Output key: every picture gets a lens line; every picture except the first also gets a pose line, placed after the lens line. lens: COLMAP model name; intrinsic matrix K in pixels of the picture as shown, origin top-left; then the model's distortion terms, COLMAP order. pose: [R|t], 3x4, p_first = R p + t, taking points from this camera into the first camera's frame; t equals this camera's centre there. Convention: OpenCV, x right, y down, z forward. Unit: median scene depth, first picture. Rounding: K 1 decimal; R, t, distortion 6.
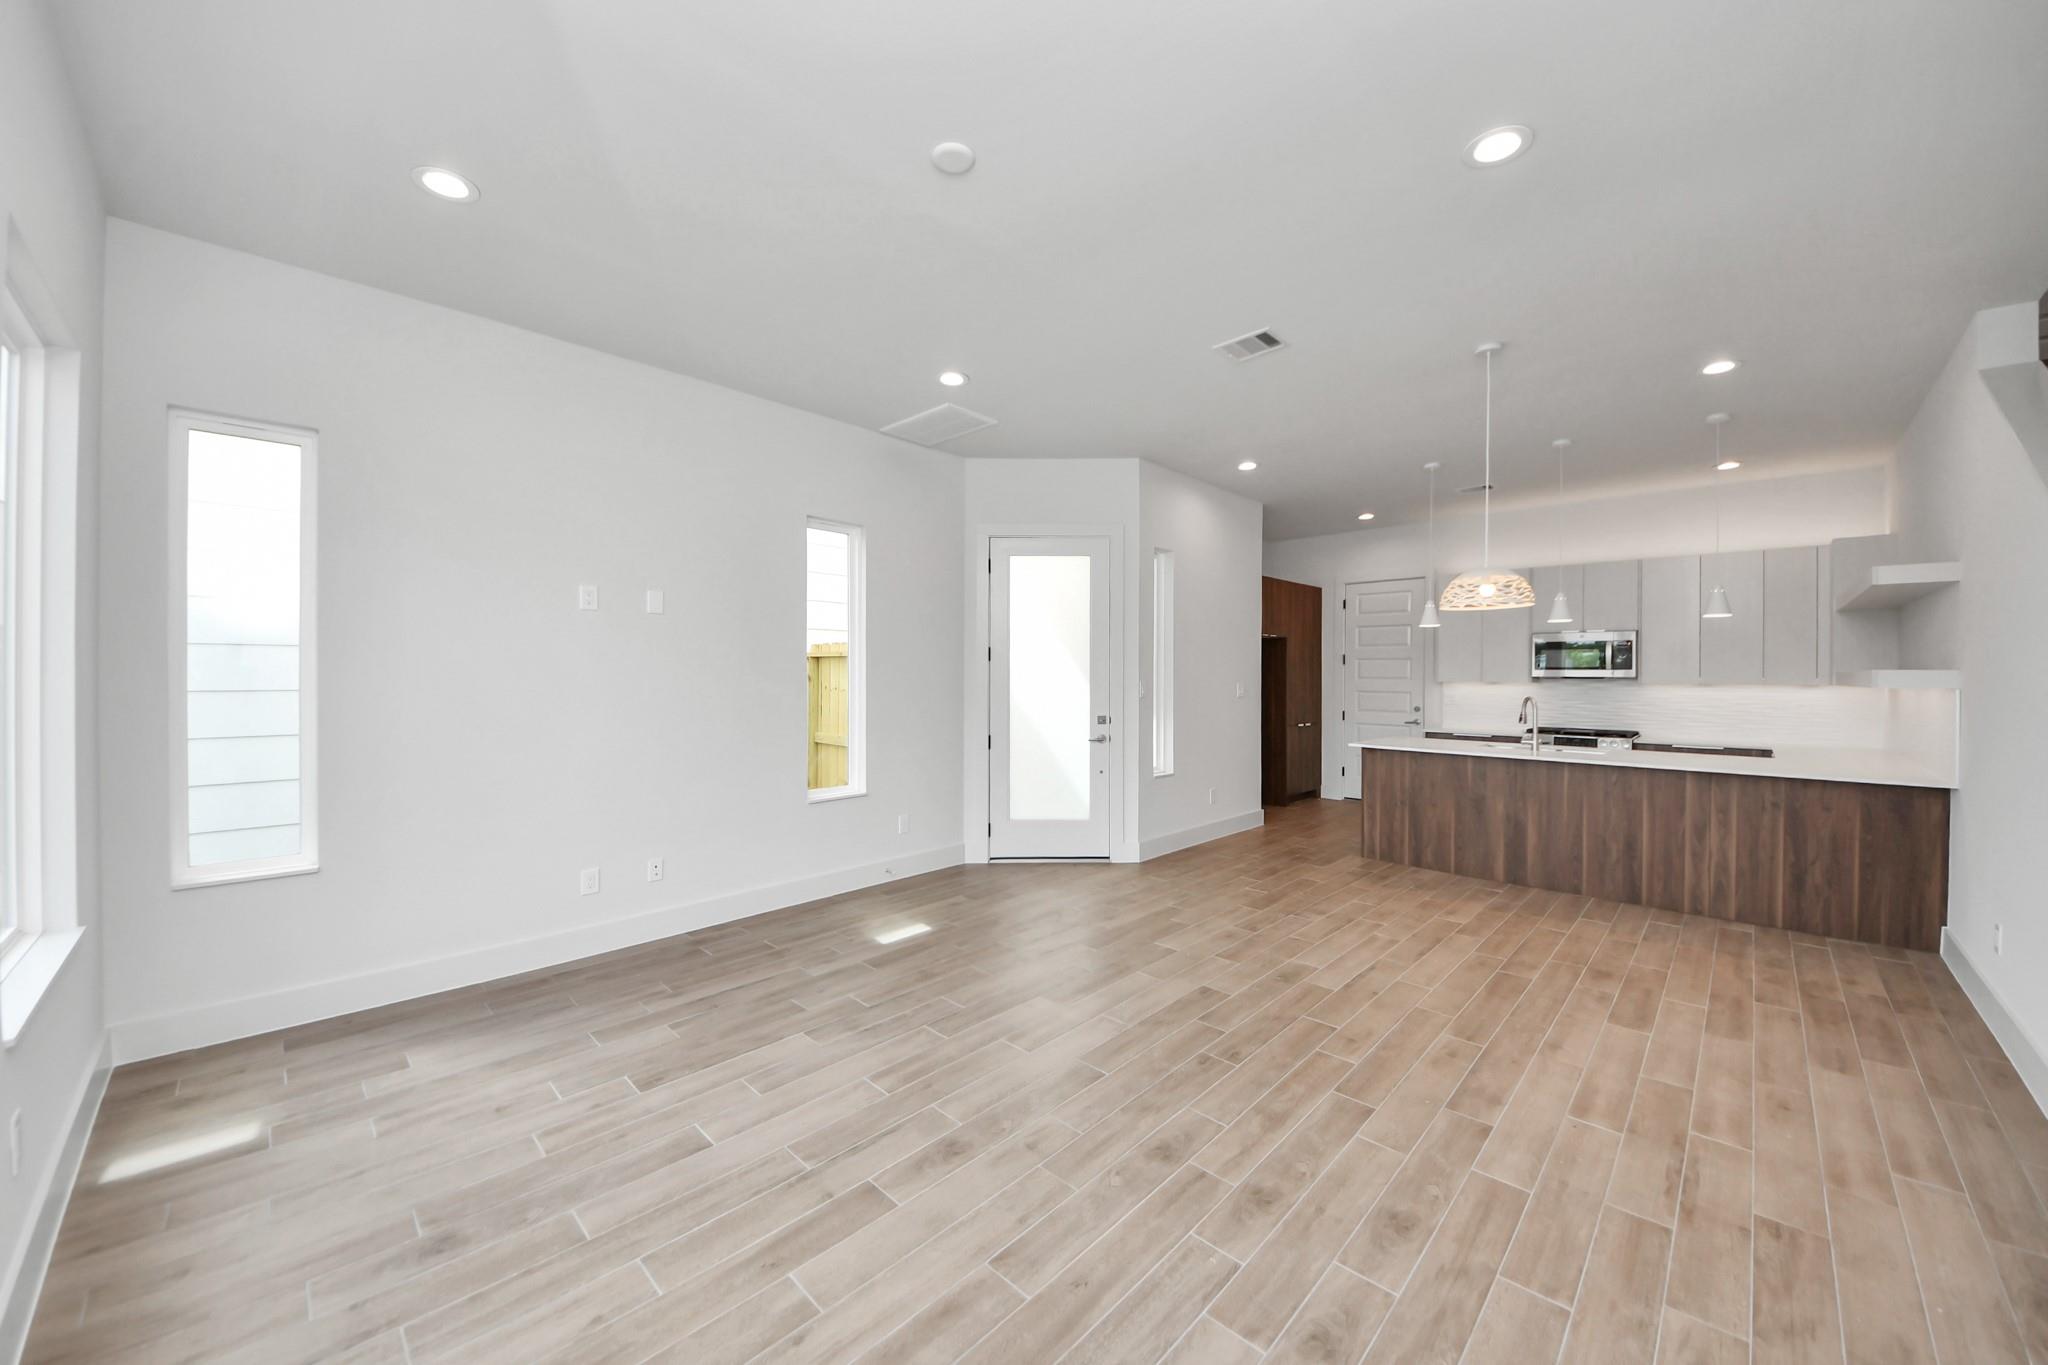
lens RADIAL K [[747.1, 0, 1019.4], [0, 747.1, 675.0], [0, 0, 1]] dist [-0.028580, -0.000665]
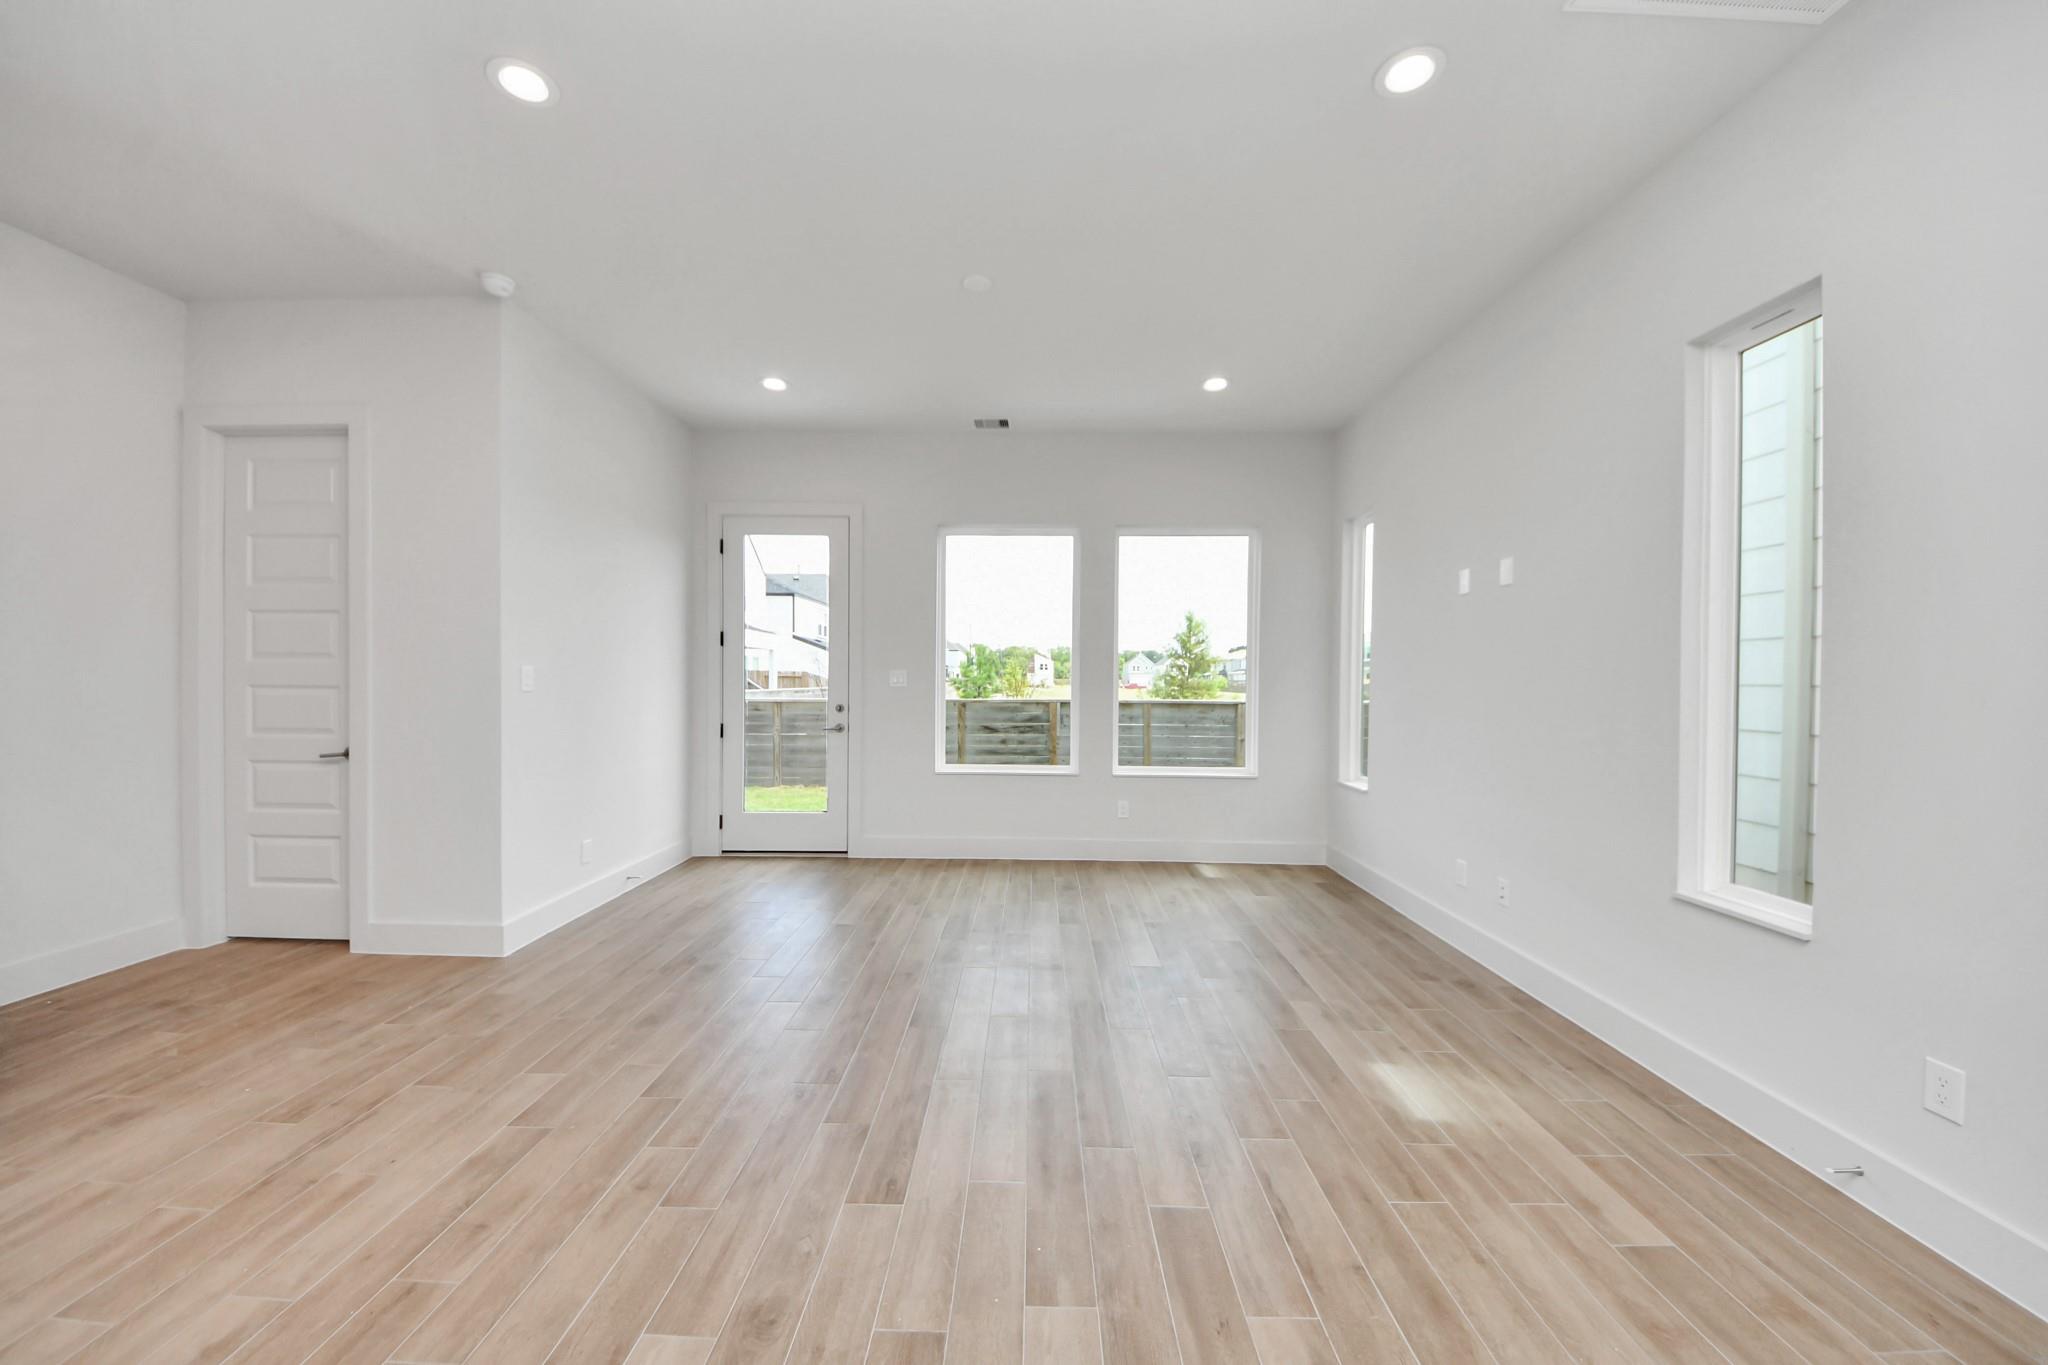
lens RADIAL K [[747.1, 0, 1019.4], [0, 747.1, 672.9], [0, 0, 1]] dist [-0.028580, -0.000665]
pose [[-0.736613, -0.010961, -0.676226, 0.626680], [-0.016917, 0.999854, 0.002221, 0.031807], [0.676103, 0.013076, -0.736691, 1.643803]]
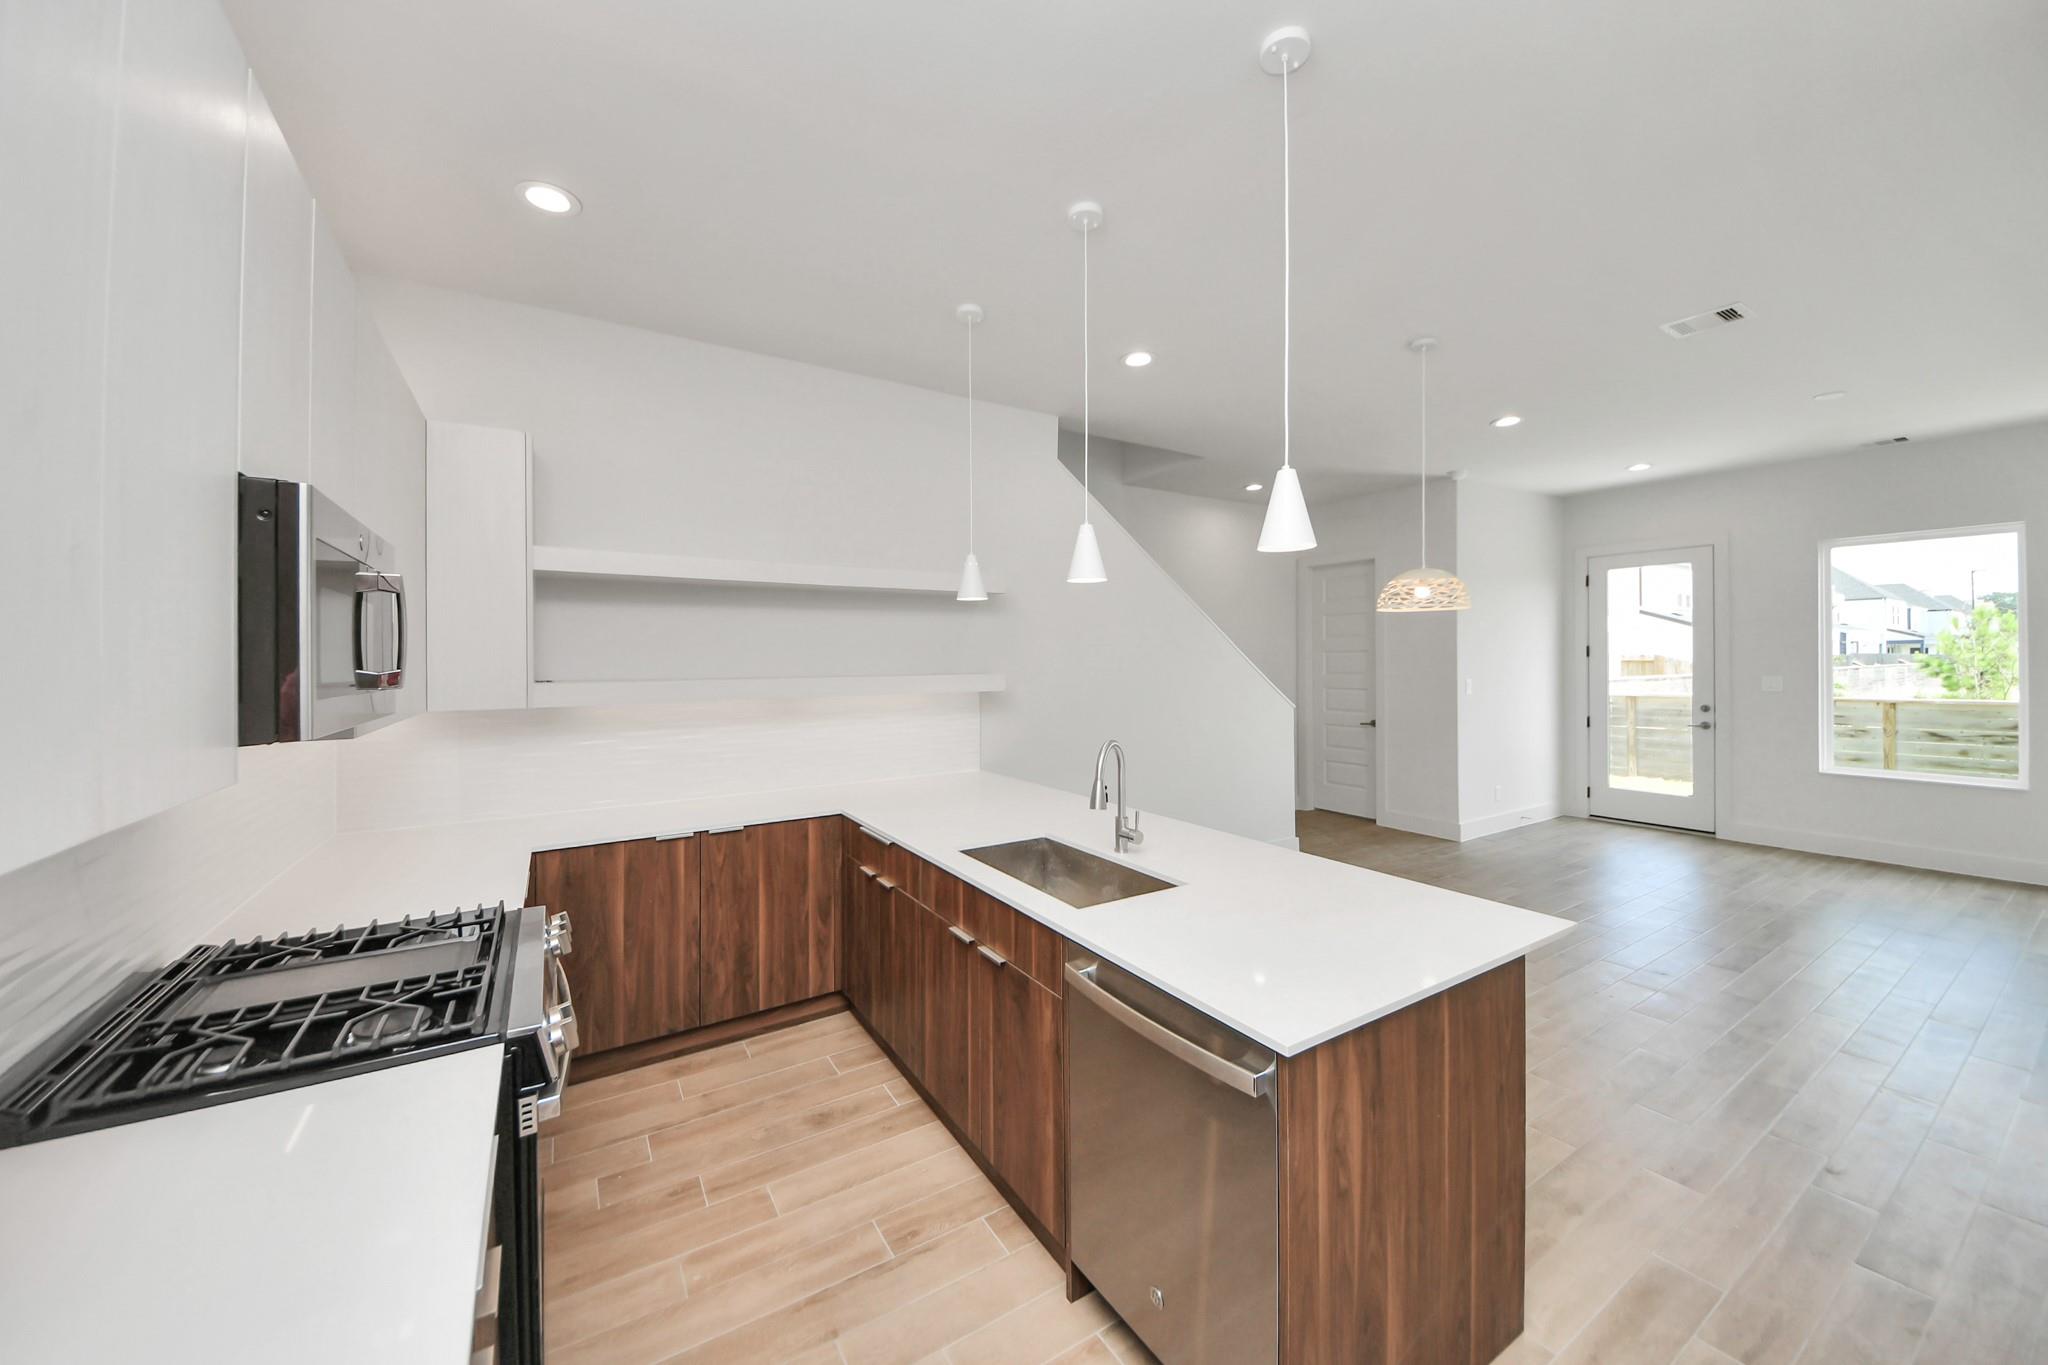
lens RADIAL K [[747.1, 0, 1004.7], [0, 747.1, 666.0], [0, 0, 1]] dist [-0.028580, -0.000665]
pose [[-0.964736, 0.004498, 0.263181, 1.098172], [0.010103, 0.999750, 0.019946, -0.053373], [-0.263026, 0.021902, -0.964540, 2.526400]]
